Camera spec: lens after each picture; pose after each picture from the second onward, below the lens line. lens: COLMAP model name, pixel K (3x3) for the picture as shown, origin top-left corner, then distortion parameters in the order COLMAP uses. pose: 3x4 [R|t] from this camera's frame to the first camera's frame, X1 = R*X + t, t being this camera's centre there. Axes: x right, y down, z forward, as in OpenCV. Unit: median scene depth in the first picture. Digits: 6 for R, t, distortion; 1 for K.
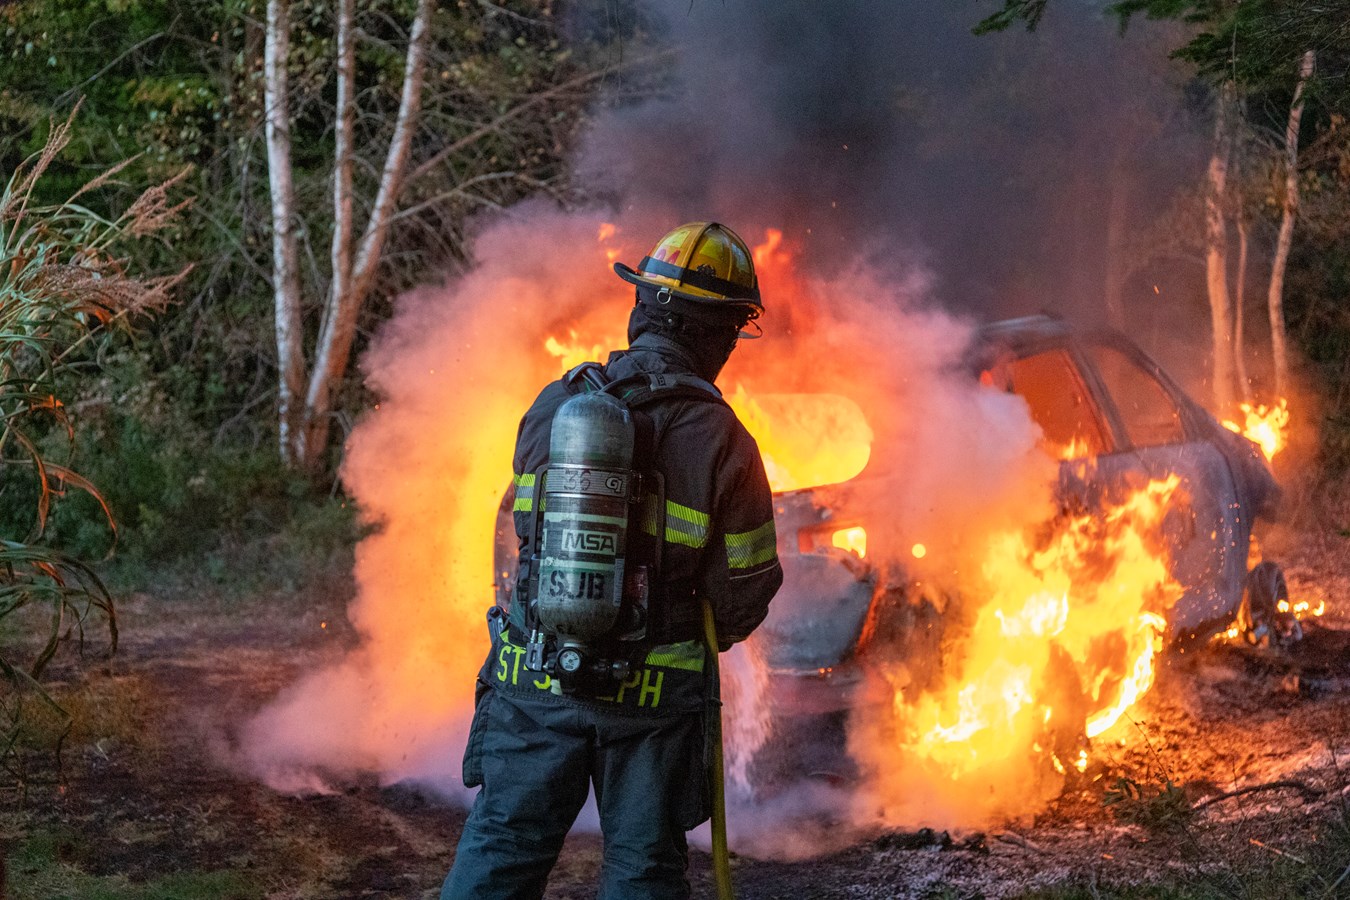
lens RADIAL K [[2417.7, 0, 675.0], [0, 2417.7, 450.0], [0, 0, 1]] dist [0.016262, 0.027956]
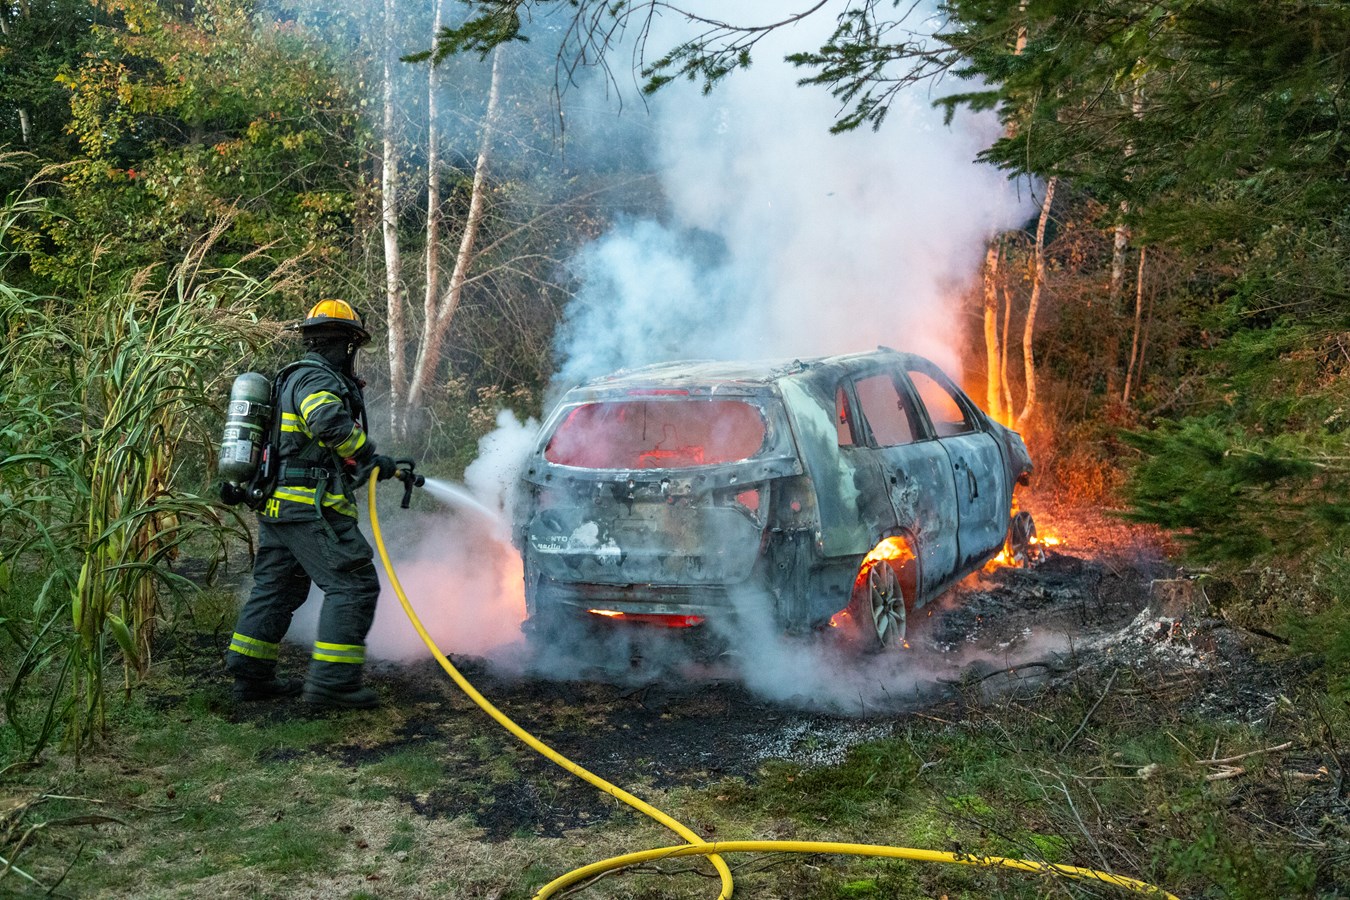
lens RADIAL K [[1482.7, 0, 675.0], [0, 1482.7, 450.0], [0, 0, 1]] dist [0.018854, -0.007420]
pose [[0.999834, 0.009587, 0.015489, 0.005968], [-0.009782, 0.999873, 0.012553, -0.001764], [-0.015366, -0.012703, 0.999801, 0.042225]]
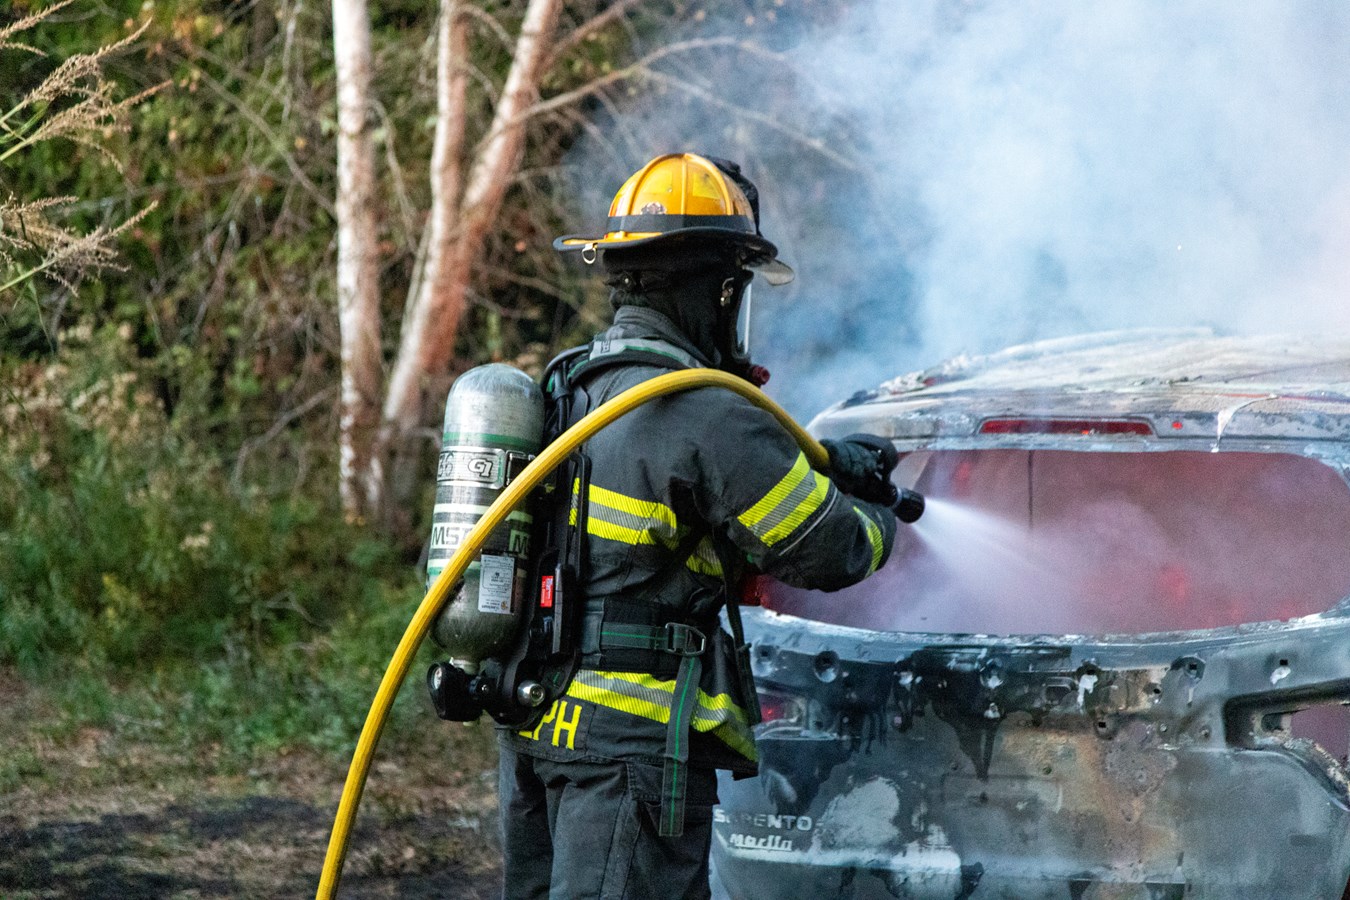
lens RADIAL K [[3705.6, 0, 677.8], [0, 3705.6, 408.5], [0, 0, 1]] dist [0.028750, 0.388525]
pose [[0.996214, 0.023971, -0.083559, -0.001600], [-0.025436, 0.999540, -0.016523, -0.007666], [0.083125, 0.018586, 0.996366, 0.085867]]
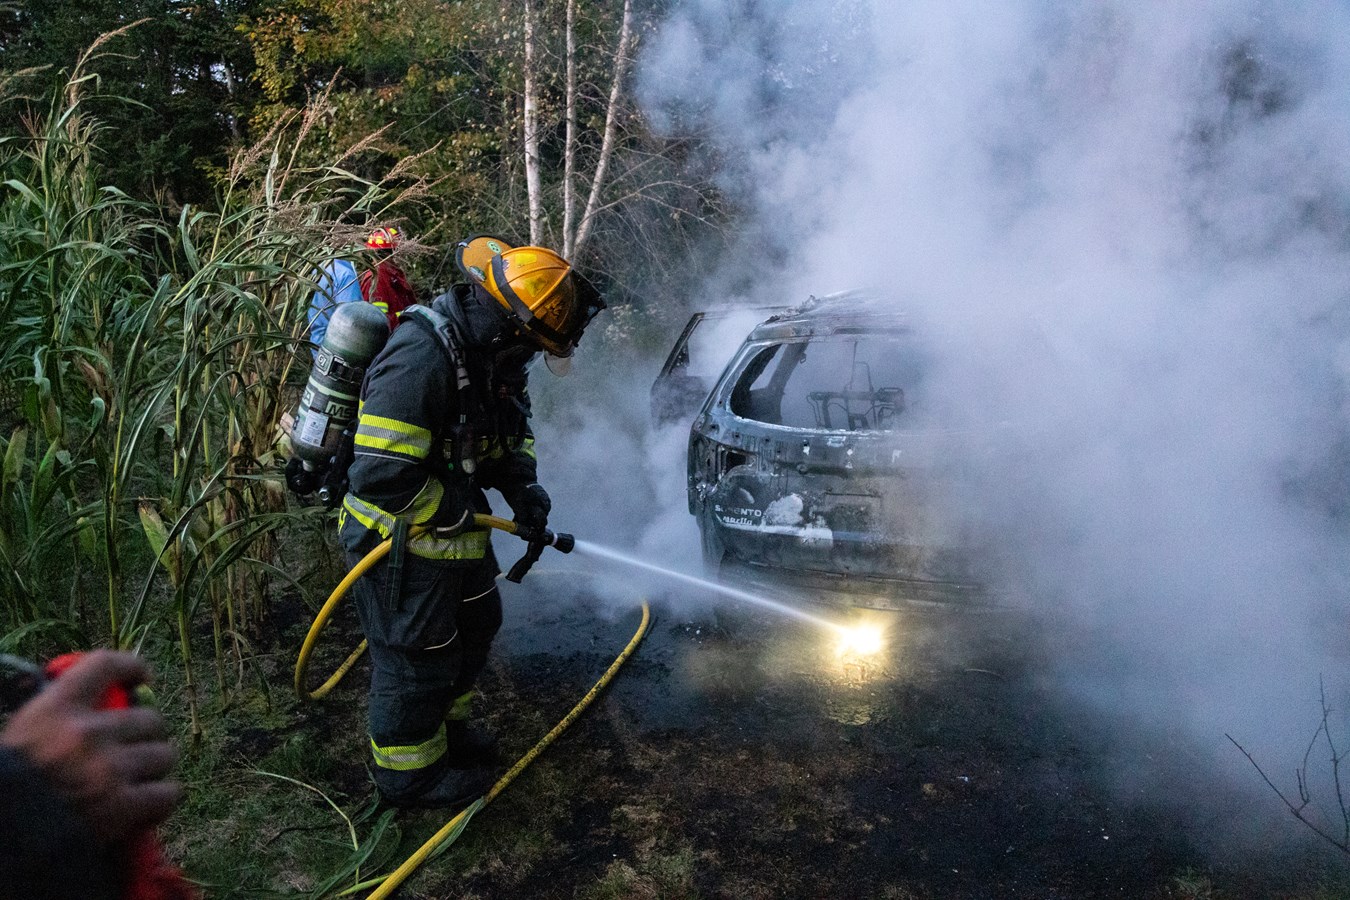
lens RADIAL K [[1045.7, 0, 675.0], [0, 1045.7, 450.0], [0, 0, 1]] dist [0.006692, 0.001358]
pose [[0.999215, 0.016300, -0.036099, -0.033616], [-0.011996, 0.993133, 0.116375, -0.014153], [0.037748, -0.115850, 0.992549, 0.252123]]
